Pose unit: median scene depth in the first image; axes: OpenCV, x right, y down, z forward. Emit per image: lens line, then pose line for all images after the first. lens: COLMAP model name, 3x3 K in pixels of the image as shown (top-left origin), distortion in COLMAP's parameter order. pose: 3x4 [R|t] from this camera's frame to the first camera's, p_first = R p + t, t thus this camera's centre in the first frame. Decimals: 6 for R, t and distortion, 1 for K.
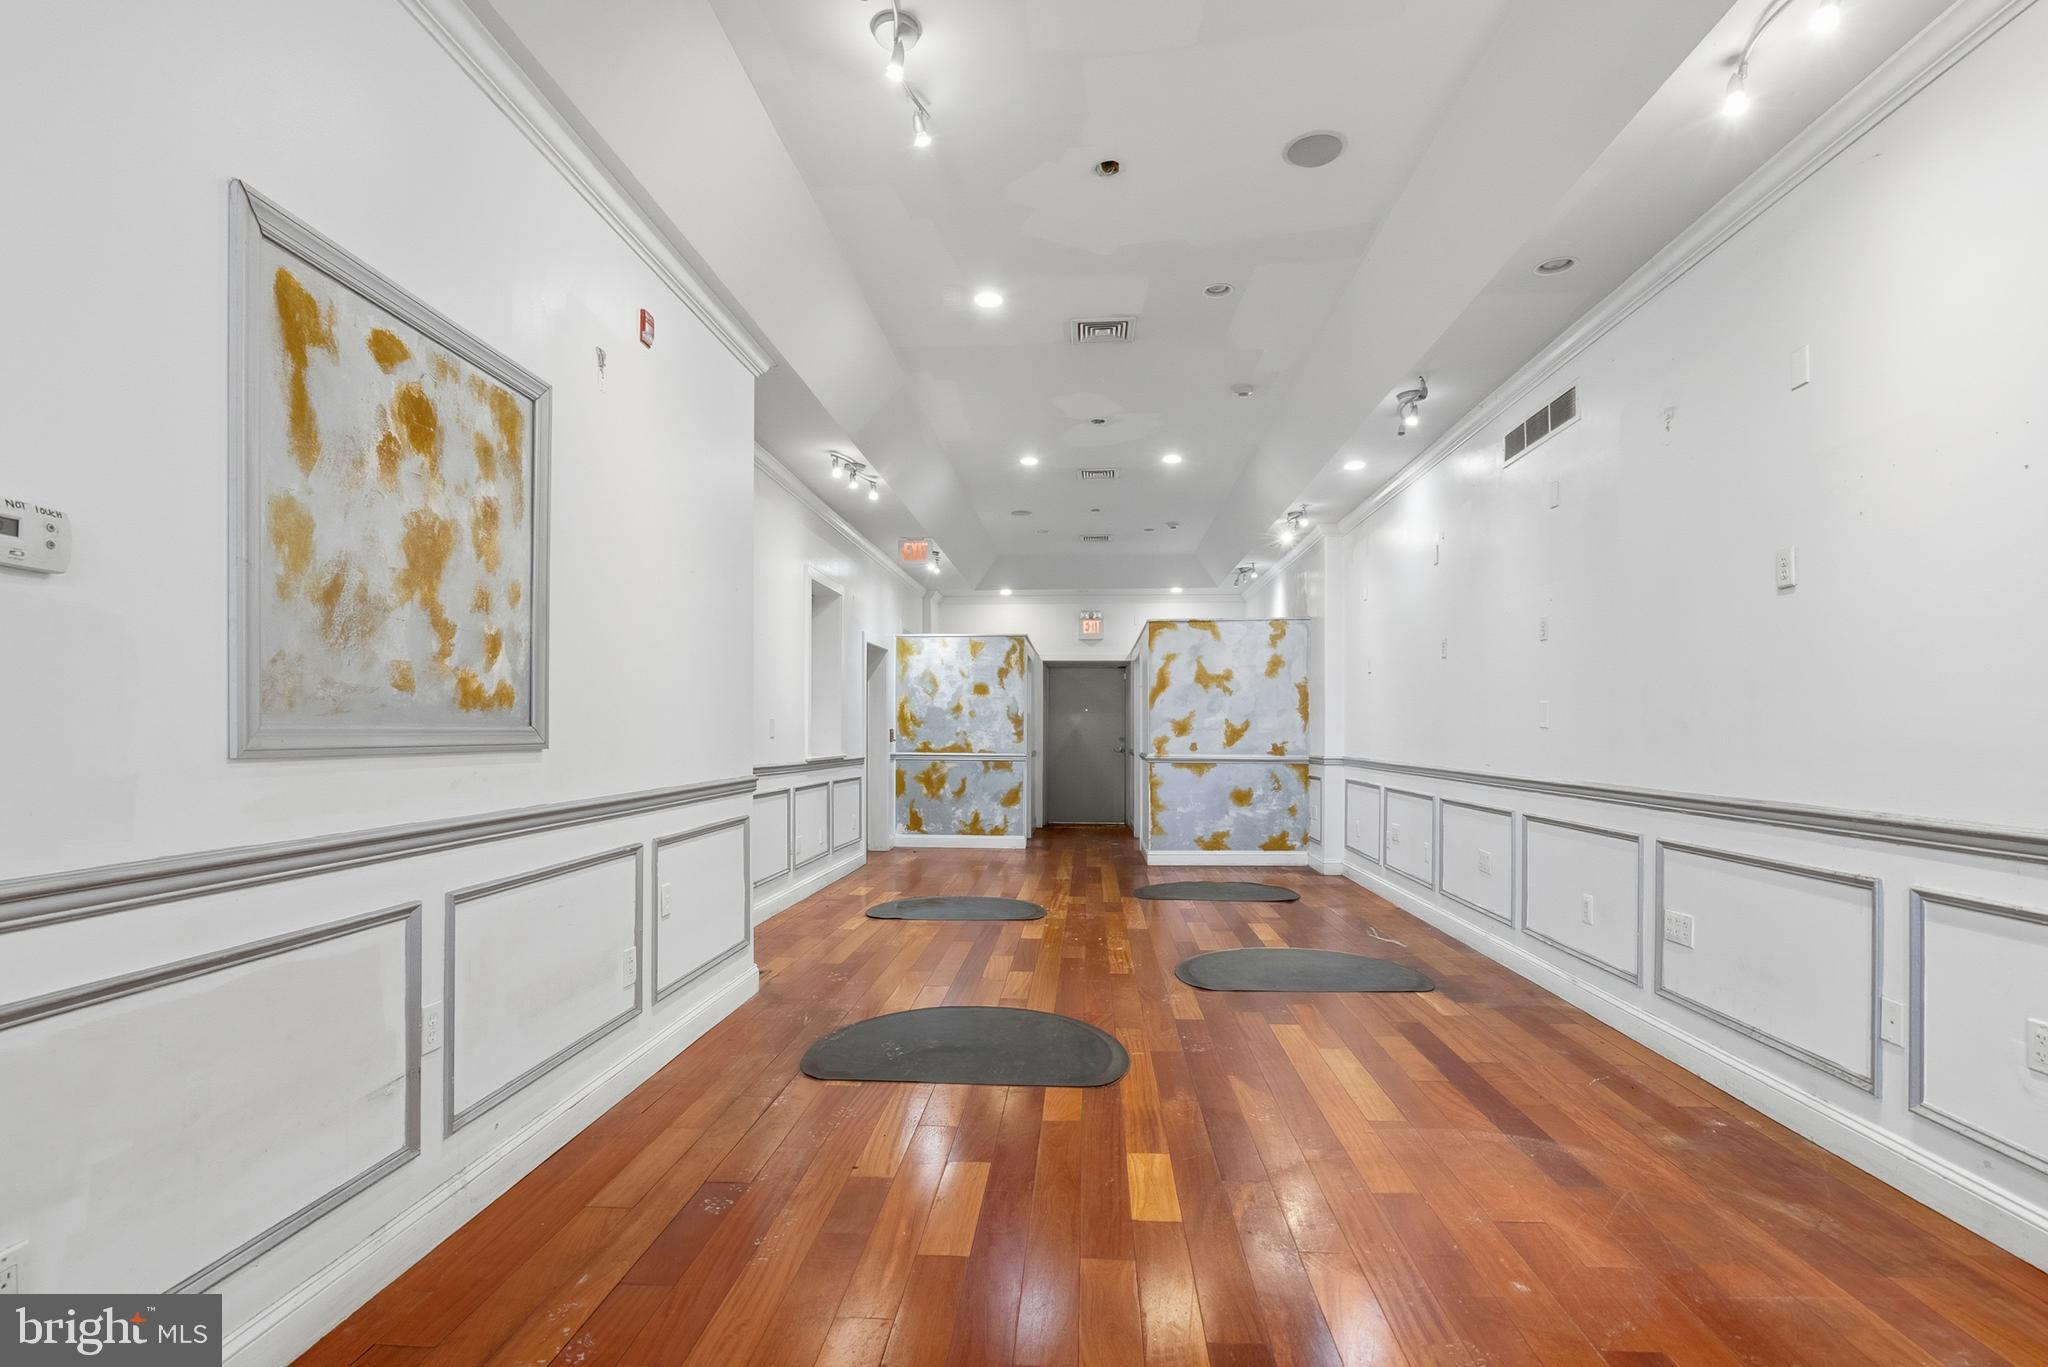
lens RADIAL K [[986.3, 0, 1016.9], [0, 986.3, 724.9], [0, 0, 1]] dist [-0.000118, 0.000315]
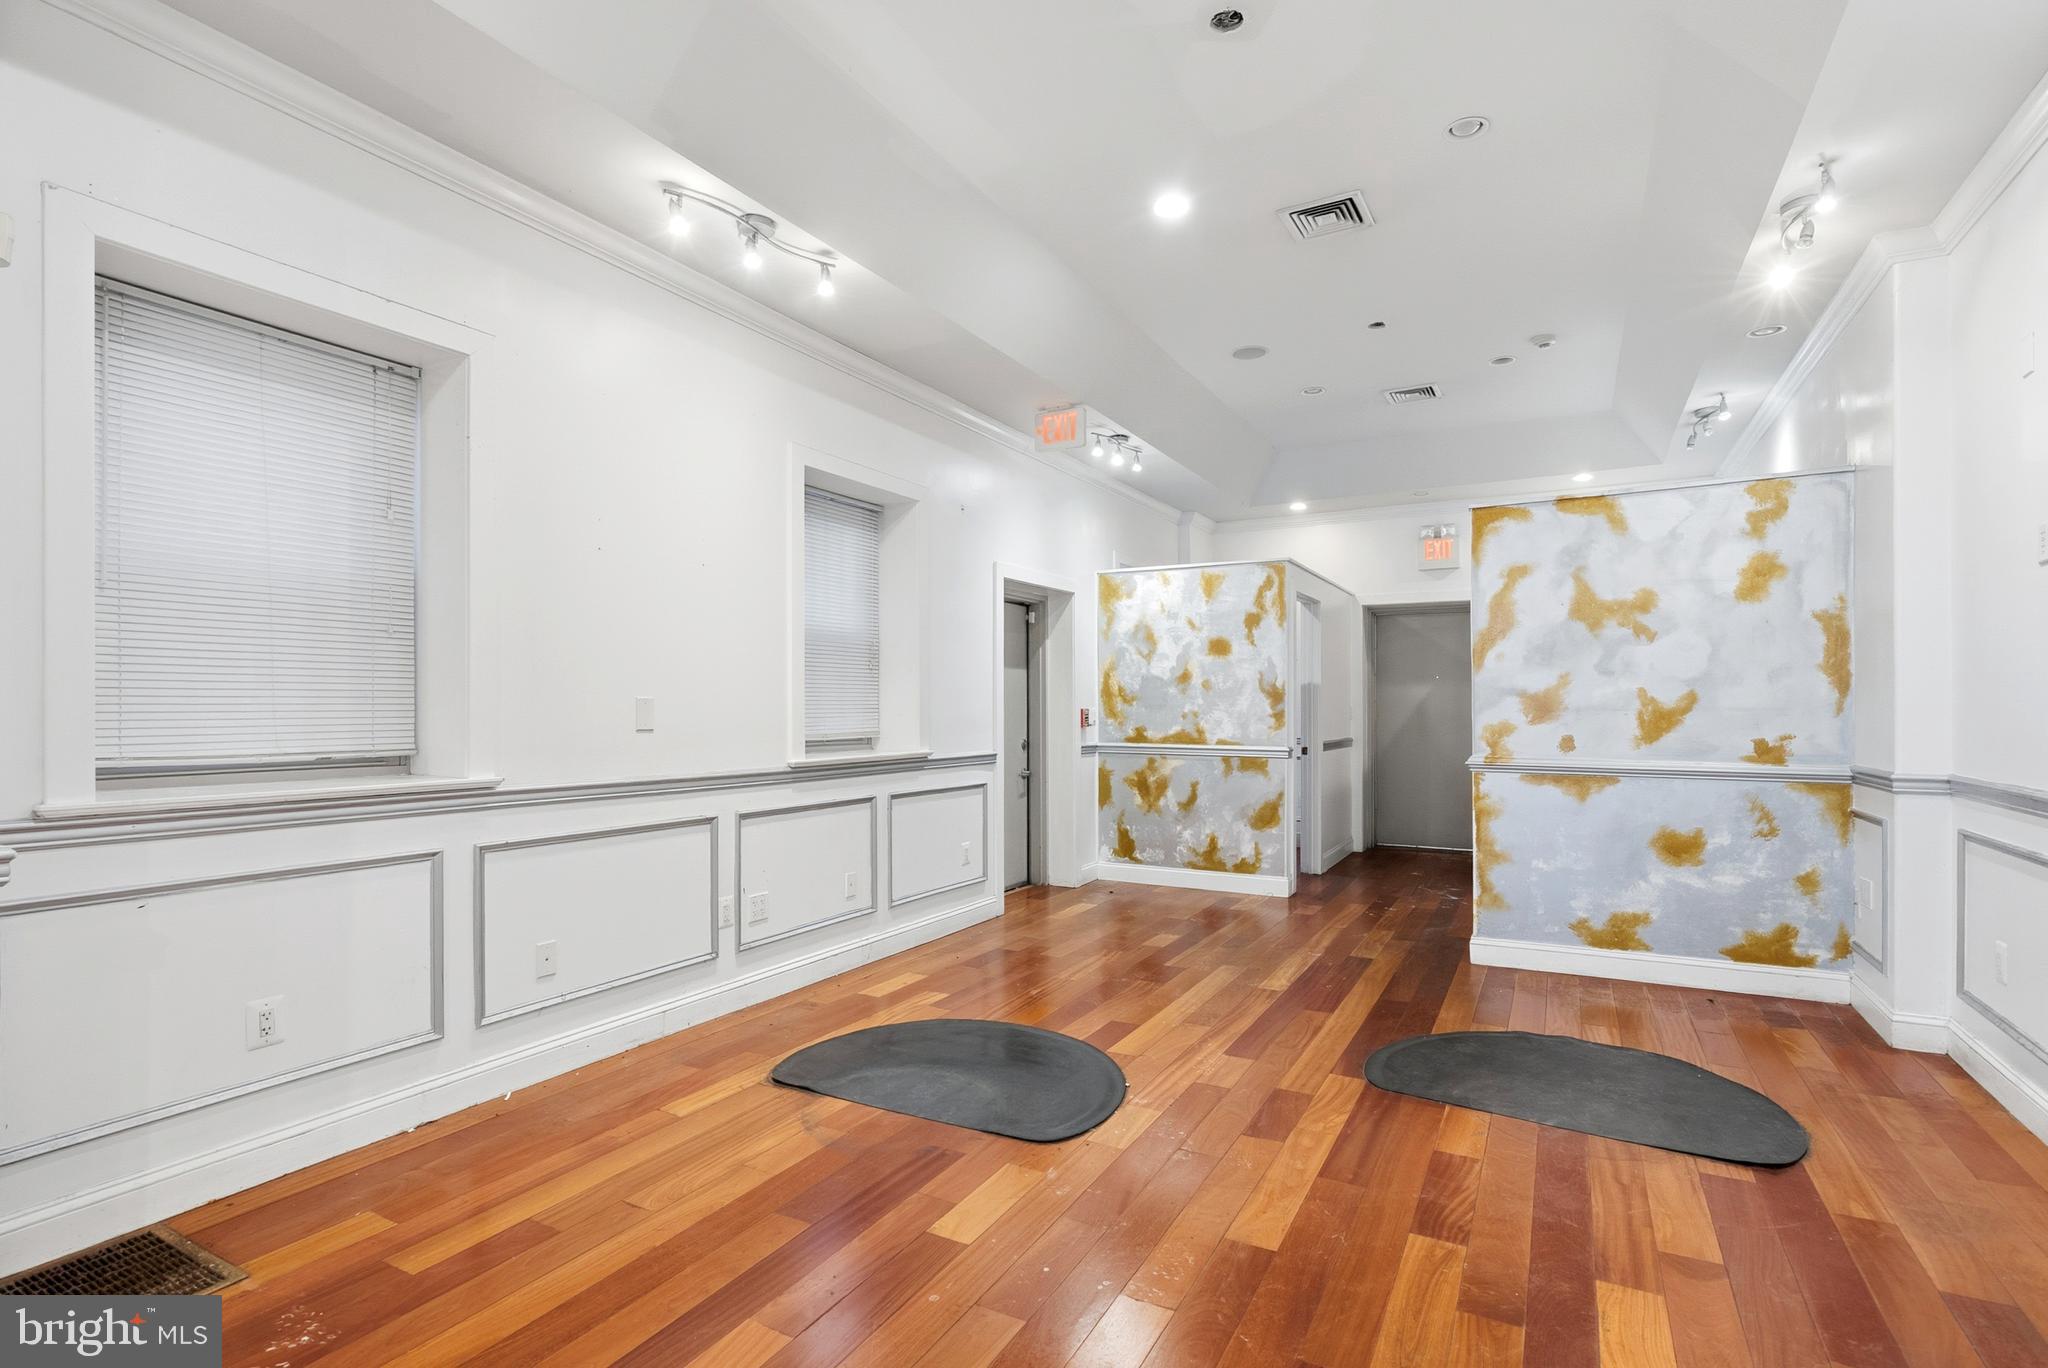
lens RADIAL K [[972.9, 0, 1027.8], [0, 972.9, 702.2], [0, 0, 1]] dist [0.003294, 0.001076]
pose [[0.907515, -0.004622, -0.419993, 0.137483], [0.006080, 0.999979, 0.002134, -0.002200], [0.419975, -0.004490, 0.907525, 0.421497]]
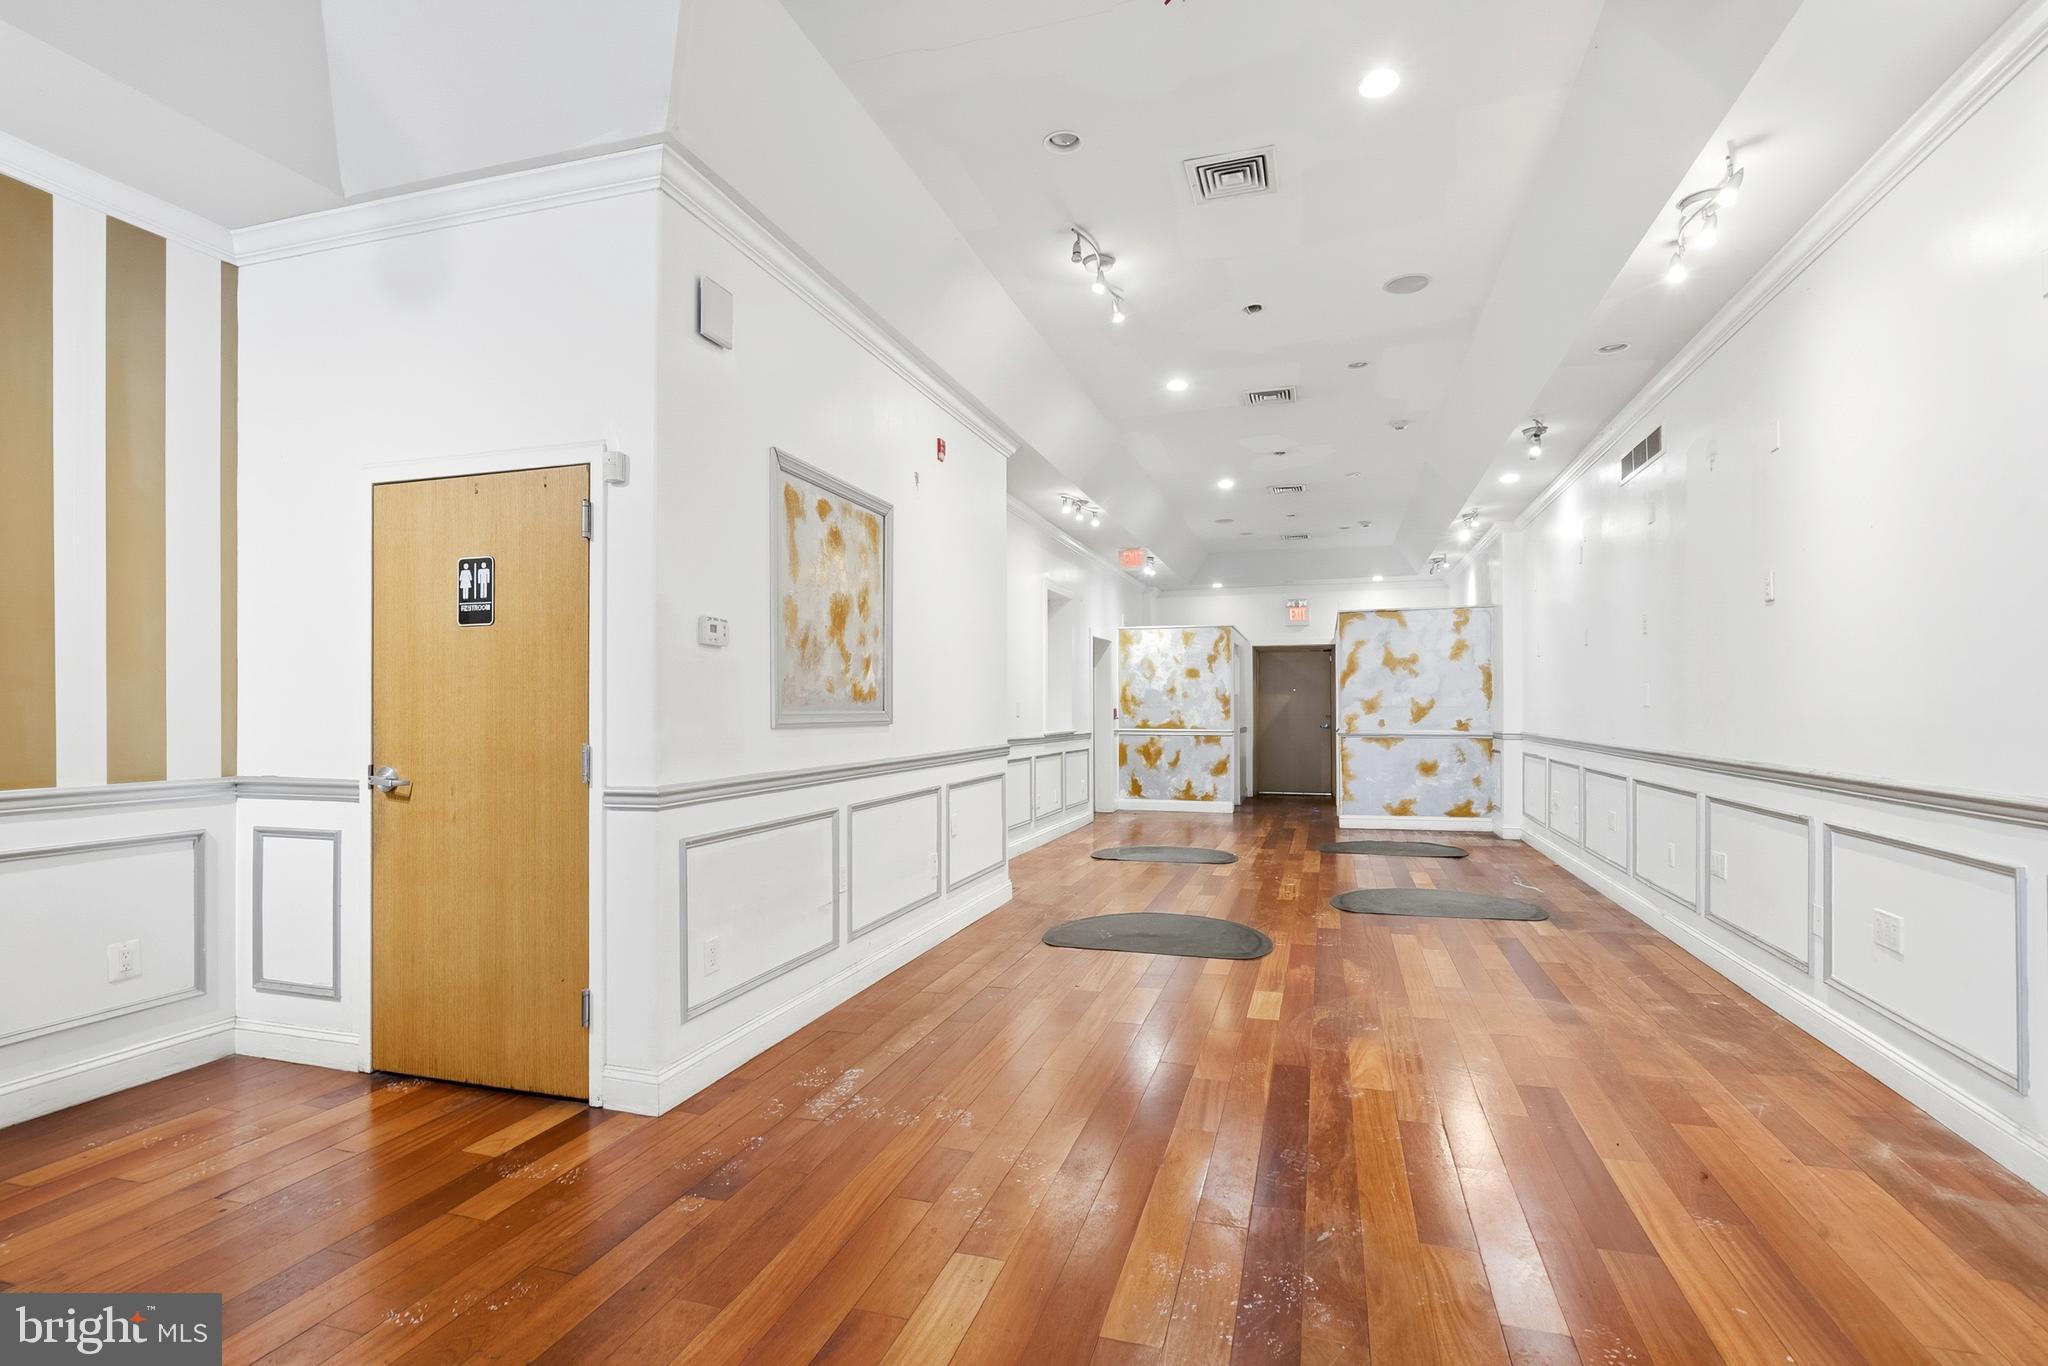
lens RADIAL K [[972.9, 0, 1027.8], [0, 972.9, 701.2], [0, 0, 1]] dist [0.003294, 0.001076]
pose [[0.974577, -0.006857, -0.223948, 0.034995], [0.006508, 0.999976, -0.002296, -0.002865], [0.223959, 0.000780, 0.974598, -0.169424]]
